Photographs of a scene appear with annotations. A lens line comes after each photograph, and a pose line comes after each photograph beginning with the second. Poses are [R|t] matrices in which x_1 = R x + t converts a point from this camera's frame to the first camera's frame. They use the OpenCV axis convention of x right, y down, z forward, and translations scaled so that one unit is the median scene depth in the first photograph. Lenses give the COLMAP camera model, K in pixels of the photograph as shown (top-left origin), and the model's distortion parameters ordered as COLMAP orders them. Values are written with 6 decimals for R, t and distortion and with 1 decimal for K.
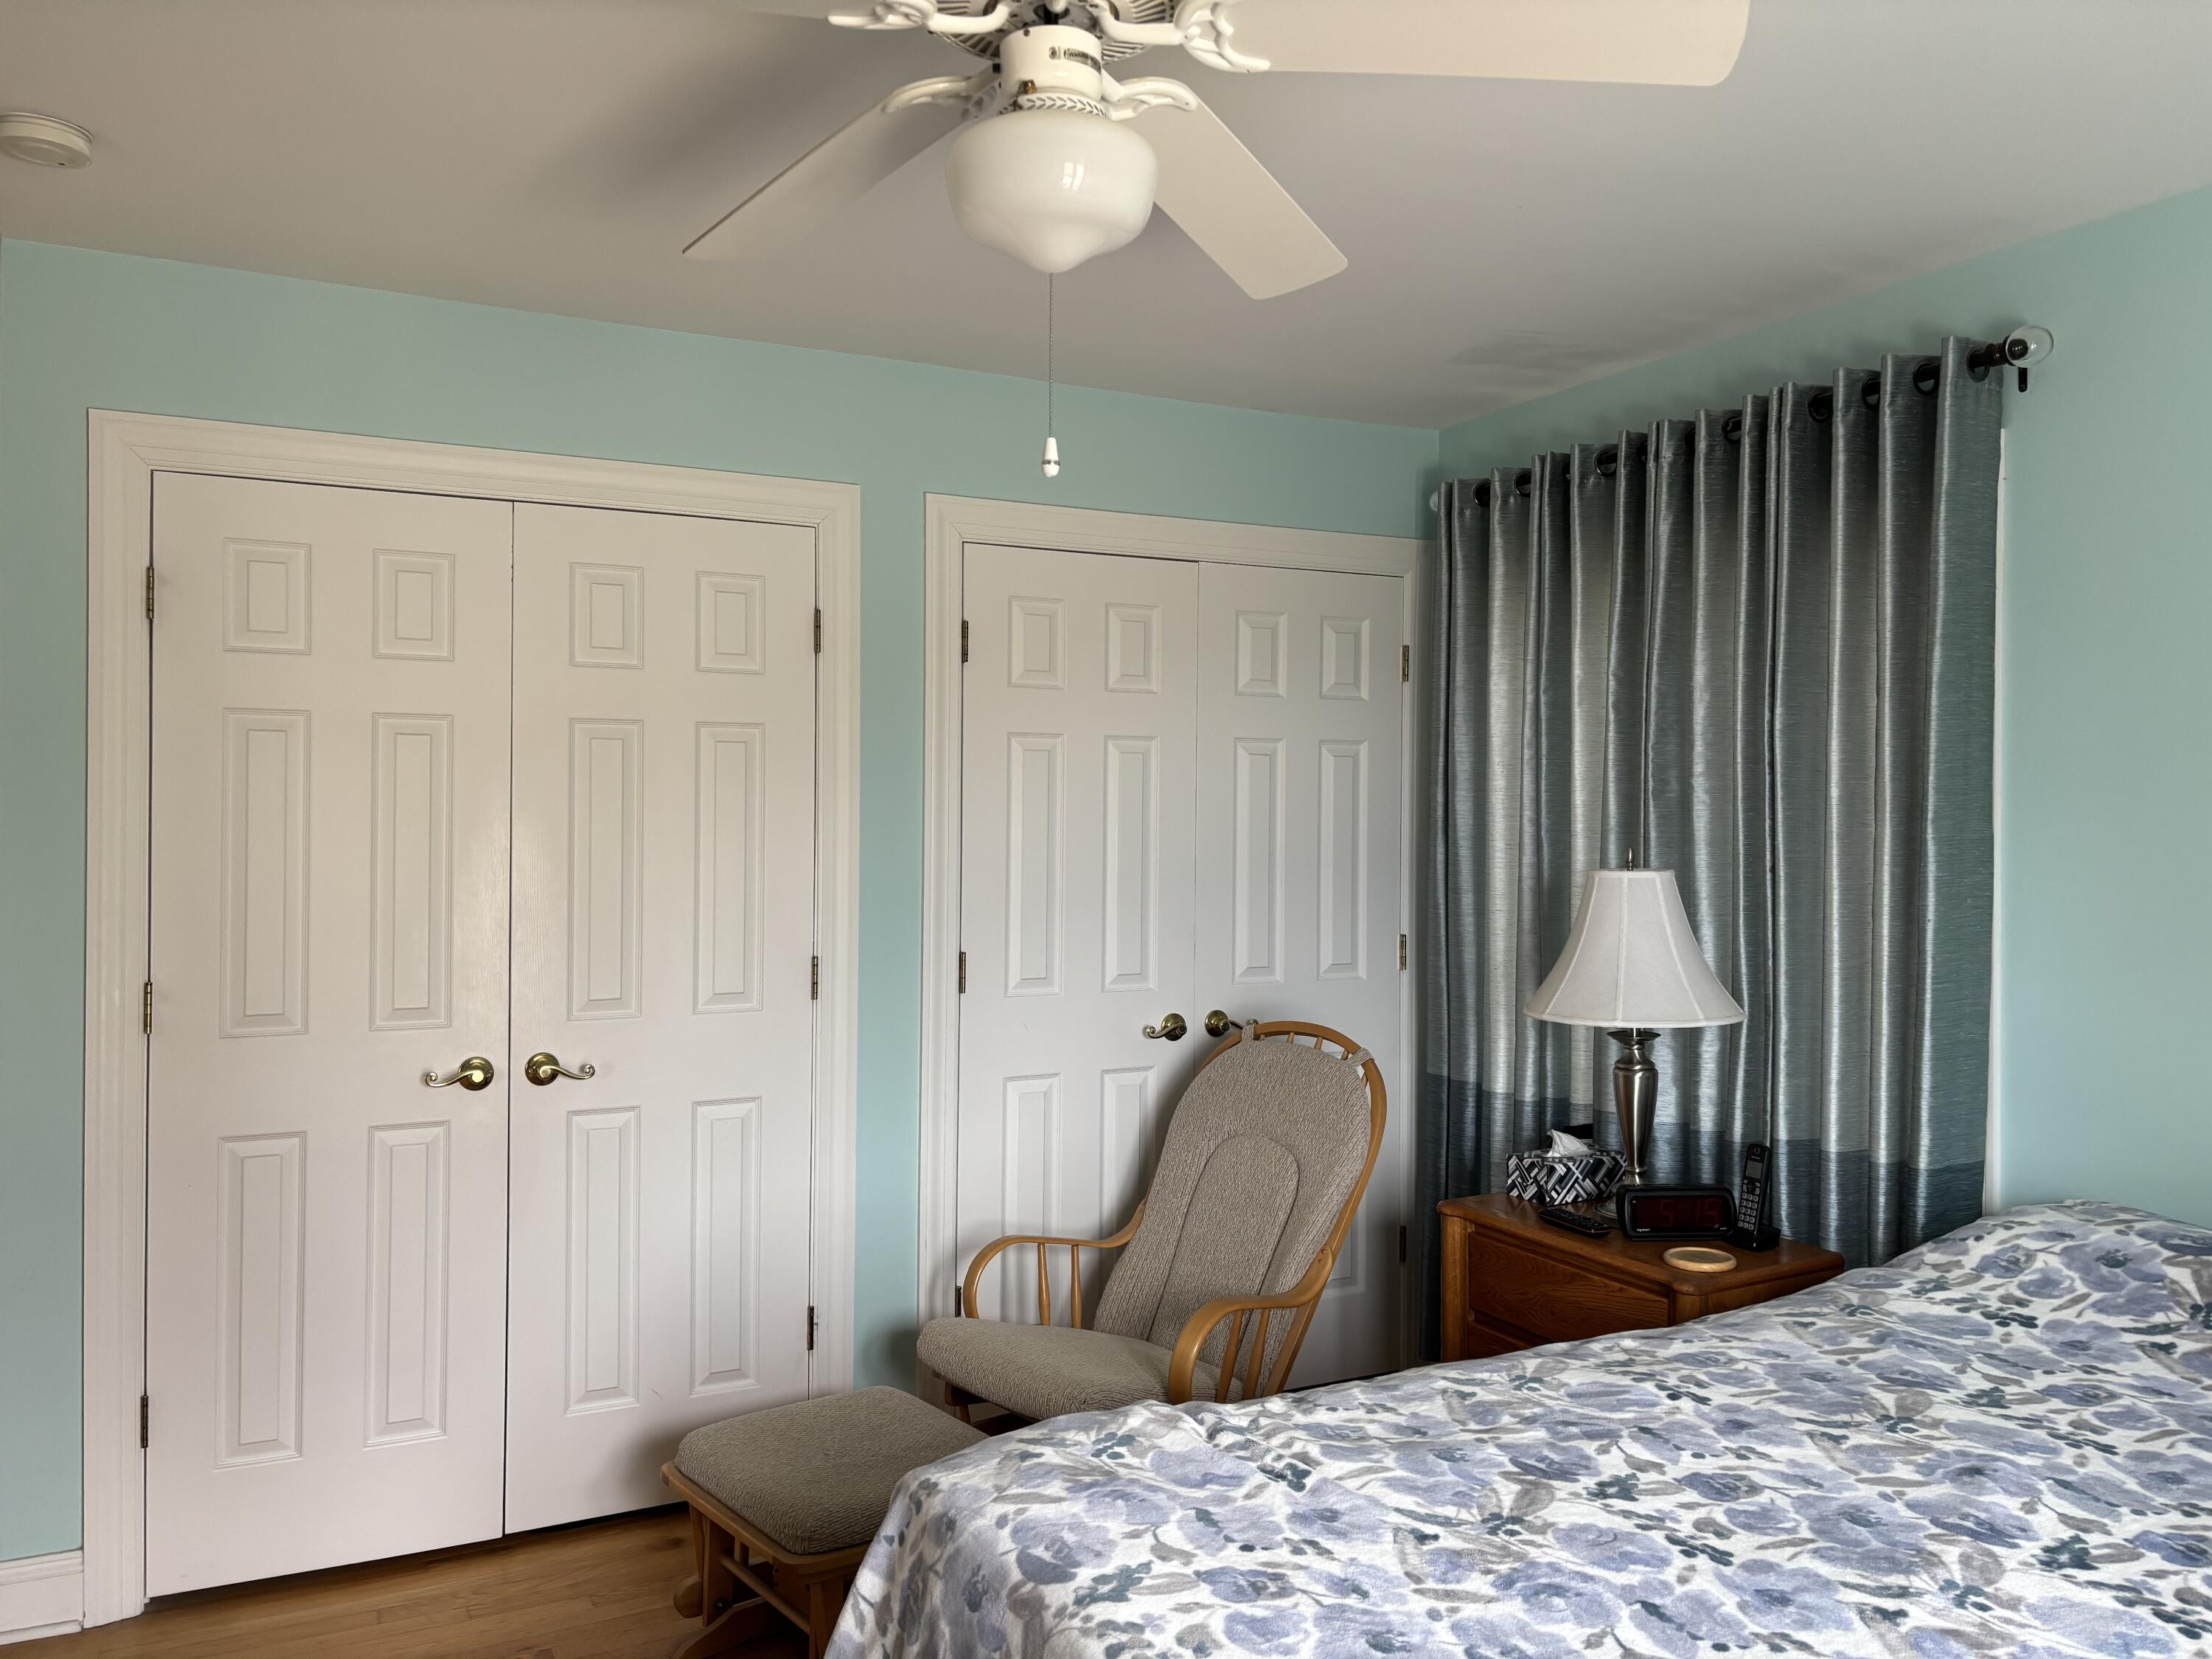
lens RADIAL K [[1673.0, 0, 1113.1], [0, 1673.0, 814.9], [0, 0, 1]] dist [0.059355, -0.053966]
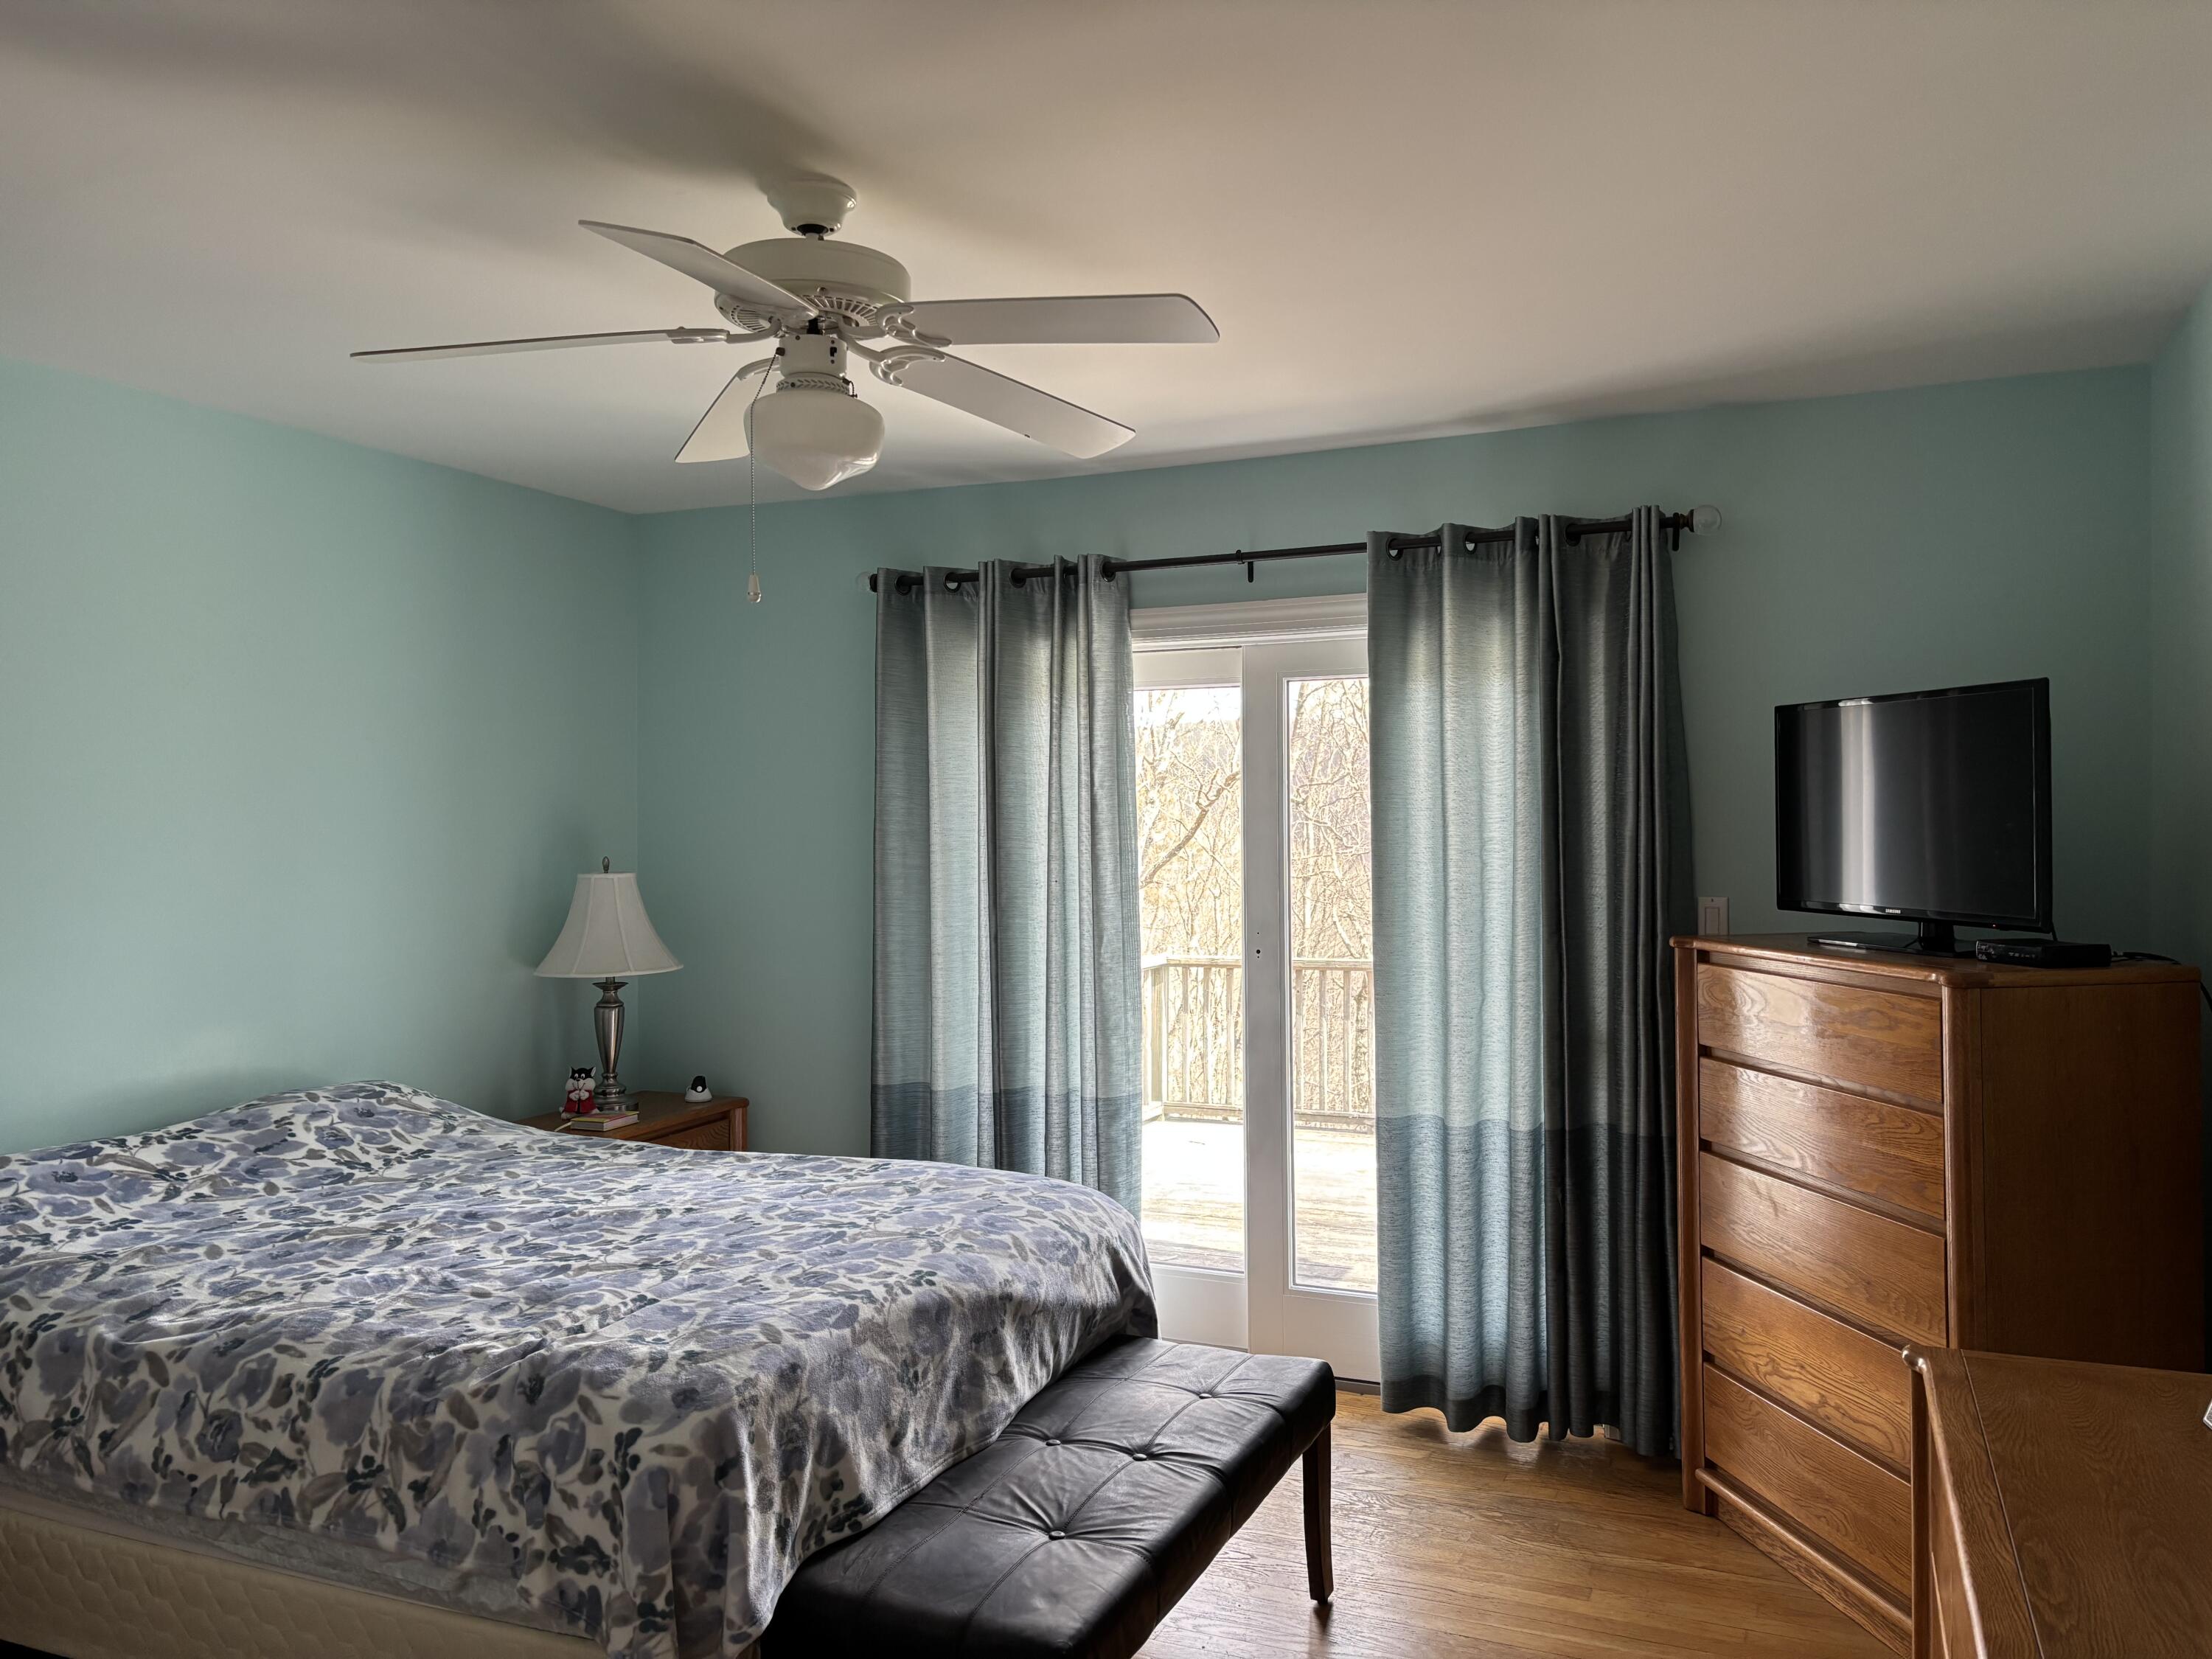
lens RADIAL K [[1673.0, 0, 1113.1], [0, 1673.0, 814.9], [0, 0, 1]] dist [0.059355, -0.053966]
pose [[-0.650191, 0.003658, 0.759762, -1.321762], [-0.000671, 0.999985, -0.005389, -0.019426], [-0.759770, -0.004013, -0.650179, 1.720791]]
